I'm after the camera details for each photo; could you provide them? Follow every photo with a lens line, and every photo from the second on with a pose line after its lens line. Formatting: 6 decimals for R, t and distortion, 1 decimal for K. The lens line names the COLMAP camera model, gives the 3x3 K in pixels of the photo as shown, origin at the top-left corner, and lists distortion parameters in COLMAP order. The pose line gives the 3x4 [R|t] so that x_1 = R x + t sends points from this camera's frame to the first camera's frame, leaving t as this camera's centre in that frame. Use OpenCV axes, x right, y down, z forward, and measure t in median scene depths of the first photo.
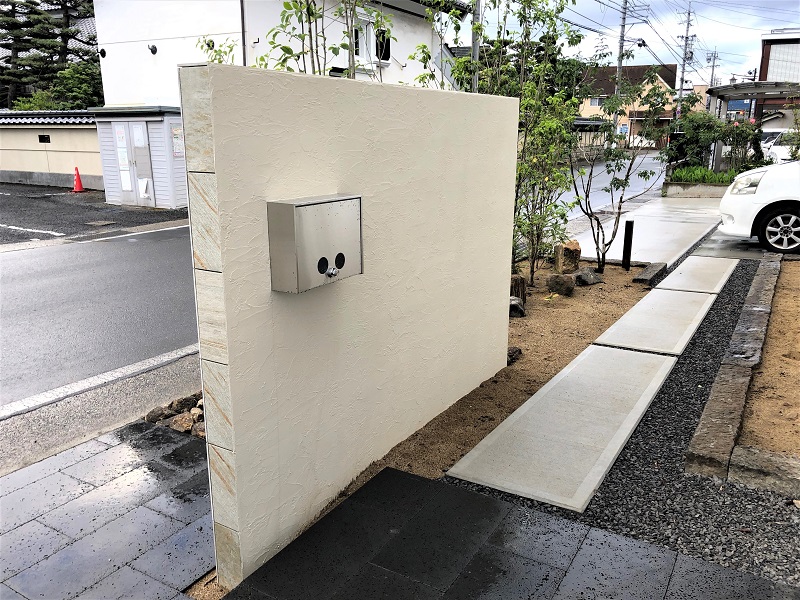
lens RADIAL K [[652.1, 0, 396.0], [0, 652.1, 307.0], [0, 0, 1]] dist [0.046405, -0.044863]
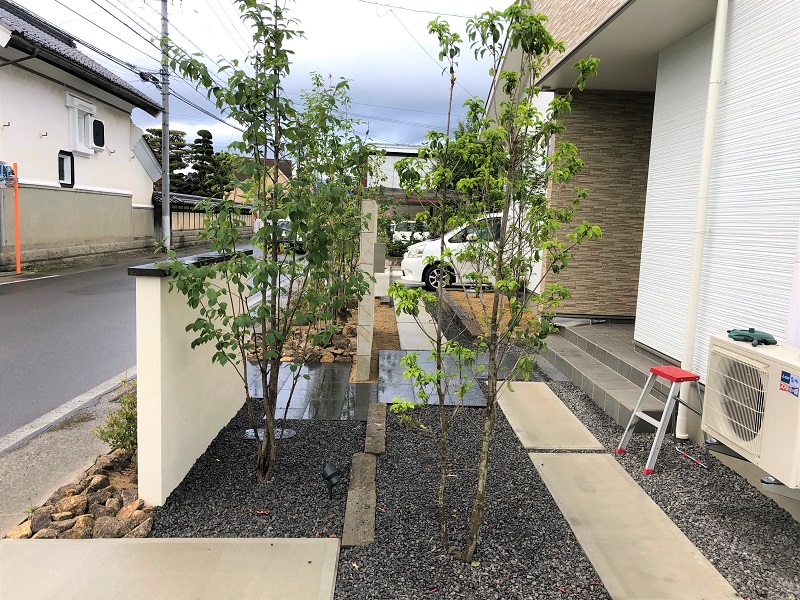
lens RADIAL K [[652.1, 0, 403.5], [0, 652.1, 297.8], [0, 0, 1]] dist [0.046405, -0.044863]
pose [[0.842039, -0.029205, 0.538625, -0.421710], [0.100103, 0.989649, -0.102831, 0.104835], [-0.530047, 0.140506, 0.836247, -0.393448]]
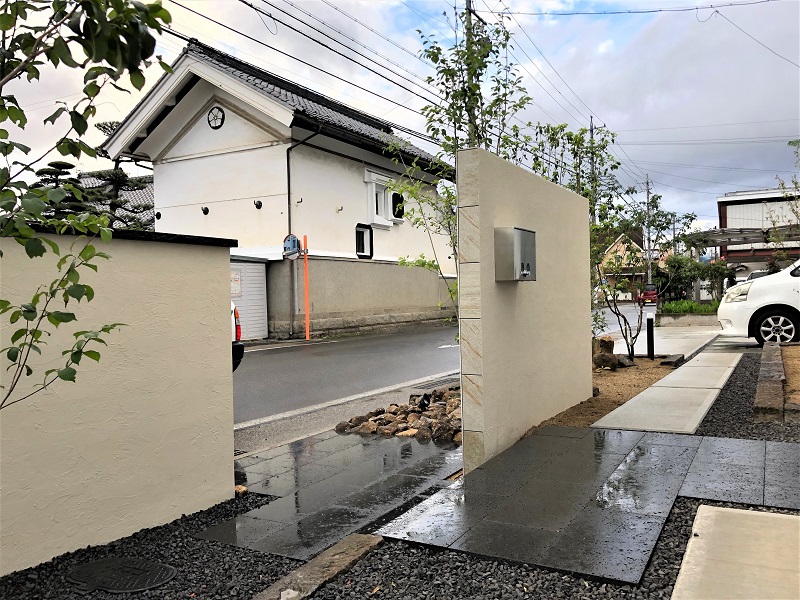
lens RADIAL K [[652.1, 0, 395.0], [0, 652.1, 307.8], [0, 0, 1]] dist [0.046405, -0.044863]
pose [[0.999372, -0.025097, 0.025030, -0.123777], [0.030390, 0.970142, -0.240624, 0.109075], [-0.018244, 0.241234, 0.970296, -0.146763]]
